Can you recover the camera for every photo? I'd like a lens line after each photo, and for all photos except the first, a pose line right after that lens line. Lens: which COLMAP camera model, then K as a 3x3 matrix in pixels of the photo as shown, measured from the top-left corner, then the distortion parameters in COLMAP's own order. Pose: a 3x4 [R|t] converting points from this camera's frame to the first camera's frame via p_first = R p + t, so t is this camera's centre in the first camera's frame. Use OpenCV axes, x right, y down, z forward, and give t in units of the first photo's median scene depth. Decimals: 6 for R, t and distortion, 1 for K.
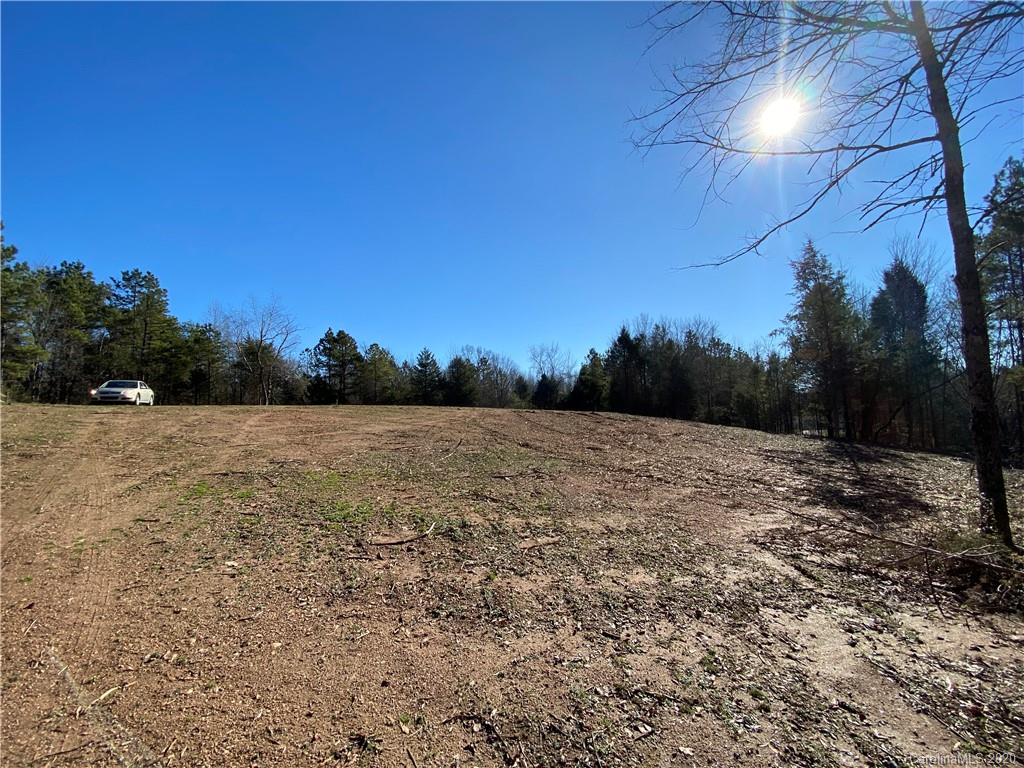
lens RADIAL K [[411.6, 0, 517.0], [0, 411.6, 389.1], [0, 0, 1]] dist [-0.031471, -0.000954]
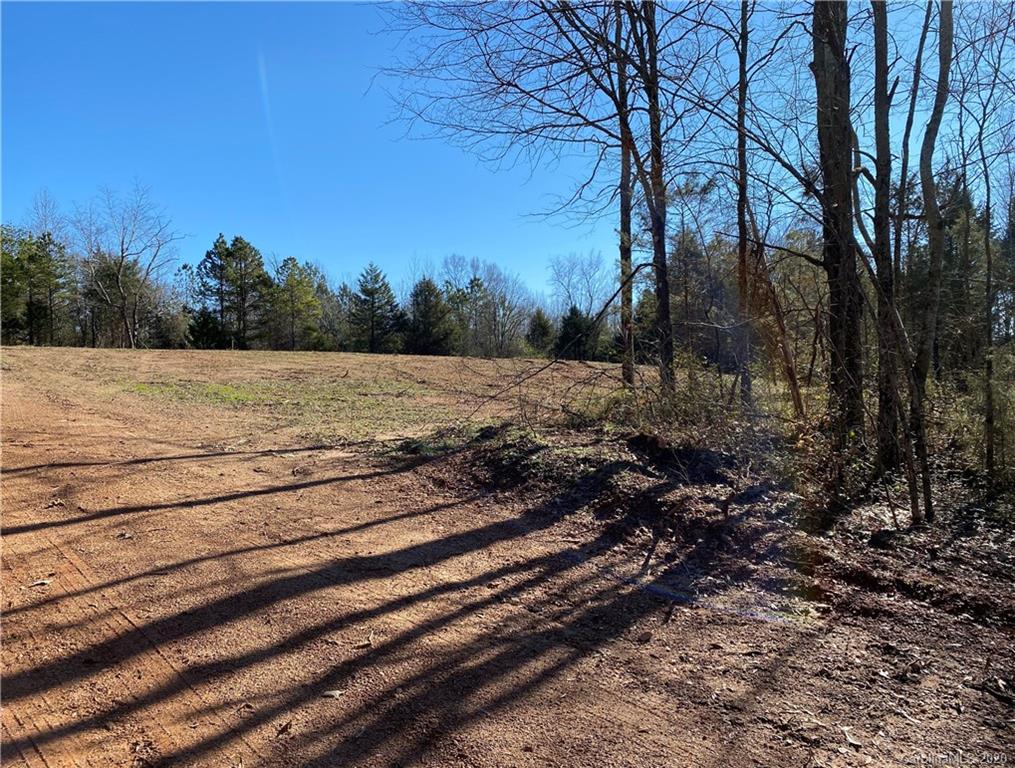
lens RADIAL K [[780.1, 0, 504.6], [0, 780.1, 387.1], [0, 0, 1]] dist [-0.035765, -0.003657]
pose [[0.996624, 0.009861, -0.081512, 0.085127], [-0.004327, 0.997690, 0.067793, 0.004776], [0.081993, -0.067211, 0.994364, -0.184462]]
